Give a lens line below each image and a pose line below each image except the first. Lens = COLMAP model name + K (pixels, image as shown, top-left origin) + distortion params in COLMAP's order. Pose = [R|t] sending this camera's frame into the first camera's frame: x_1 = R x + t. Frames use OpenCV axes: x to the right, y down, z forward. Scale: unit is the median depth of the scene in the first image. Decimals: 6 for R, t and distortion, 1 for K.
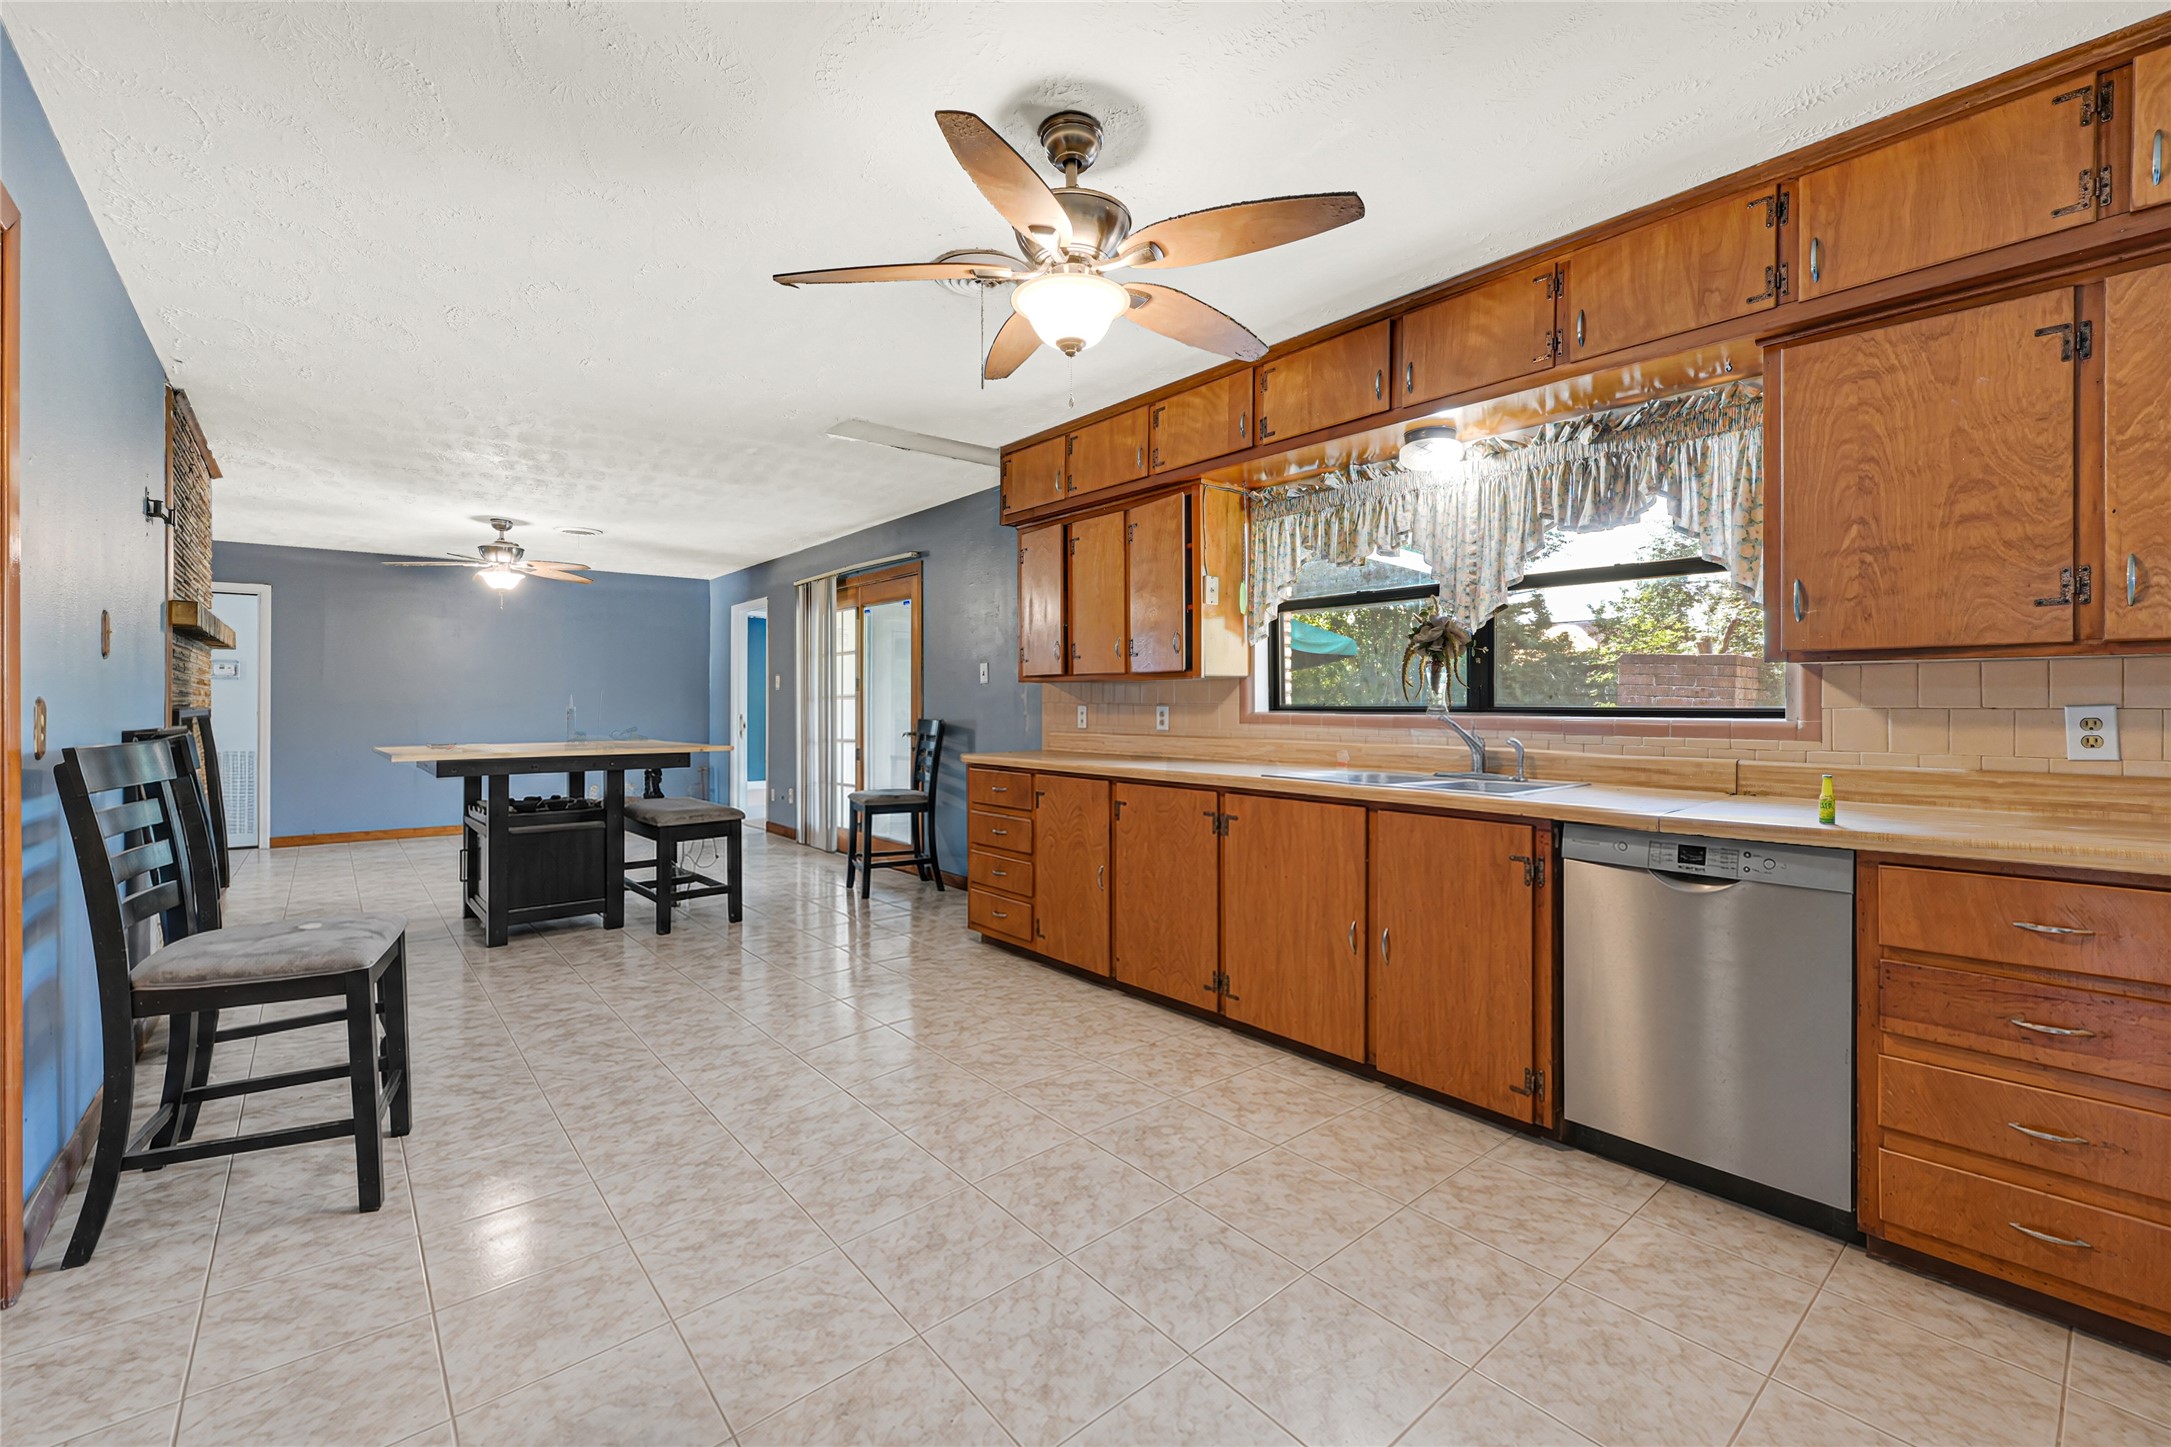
lens RADIAL K [[888.1, 0, 1084.5], [0, 888.1, 716.8], [0, 0, 1]] dist [-0.001463, -0.000044]
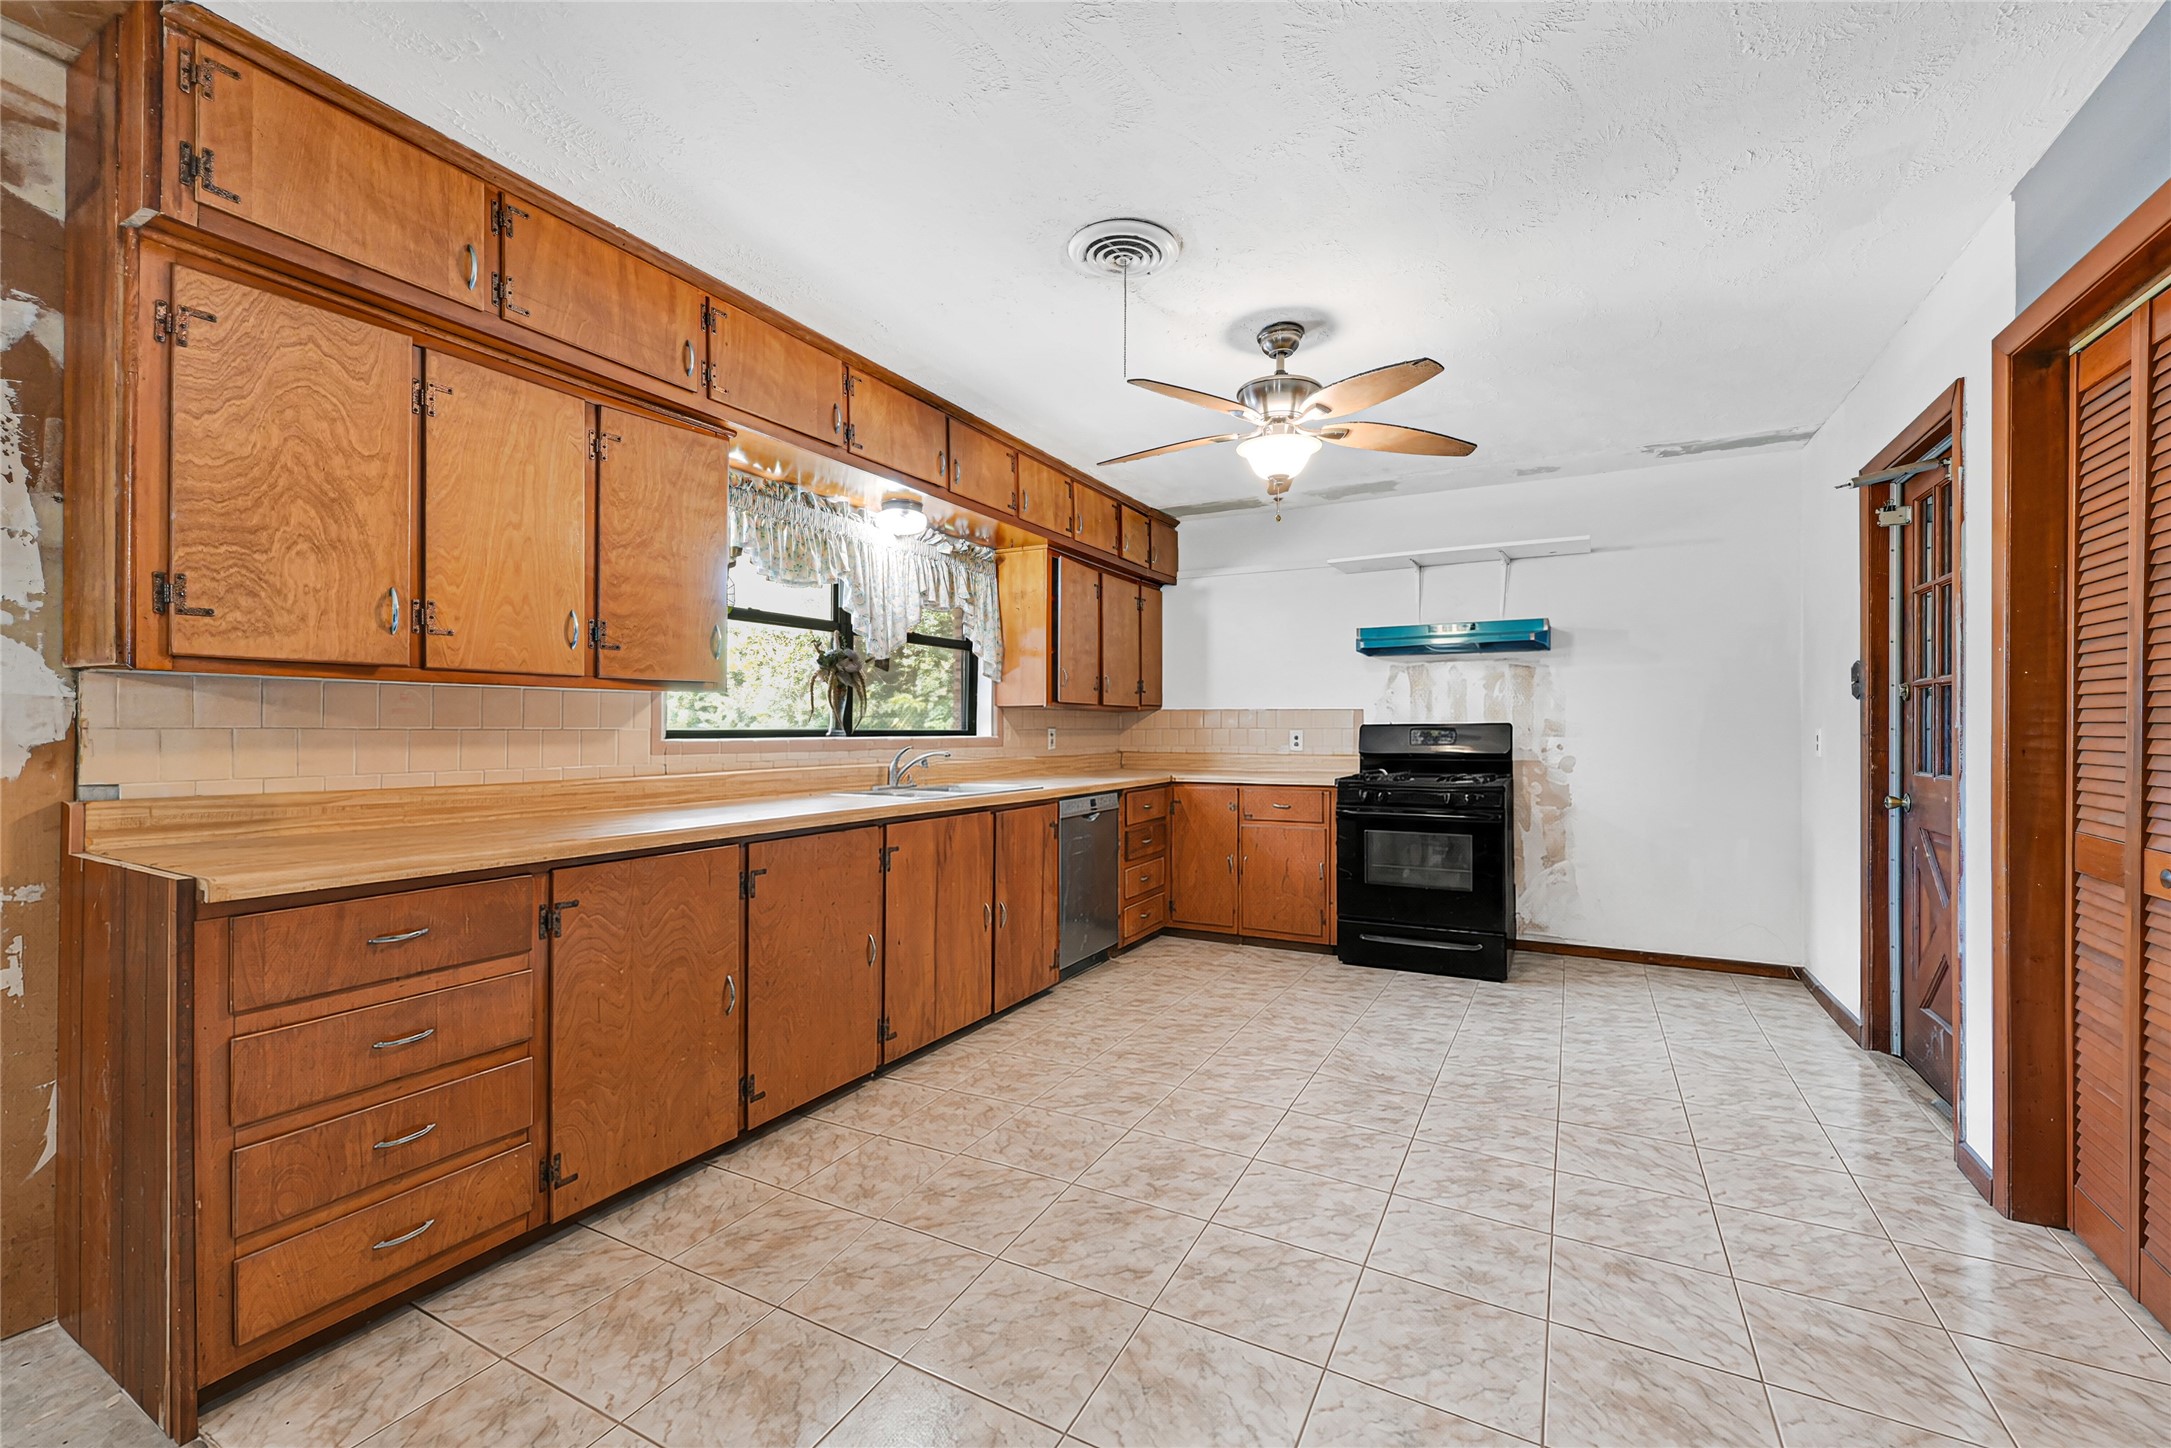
lens RADIAL K [[888.1, 0, 1102.9], [0, 888.1, 720.6], [0, 0, 1]] dist [-0.001463, -0.000044]
pose [[-0.360823, -0.007142, 0.932607, -0.942299], [-0.004177, 0.999973, 0.006042, -0.036149], [-0.932625, -0.001715, -0.360843, 1.327253]]
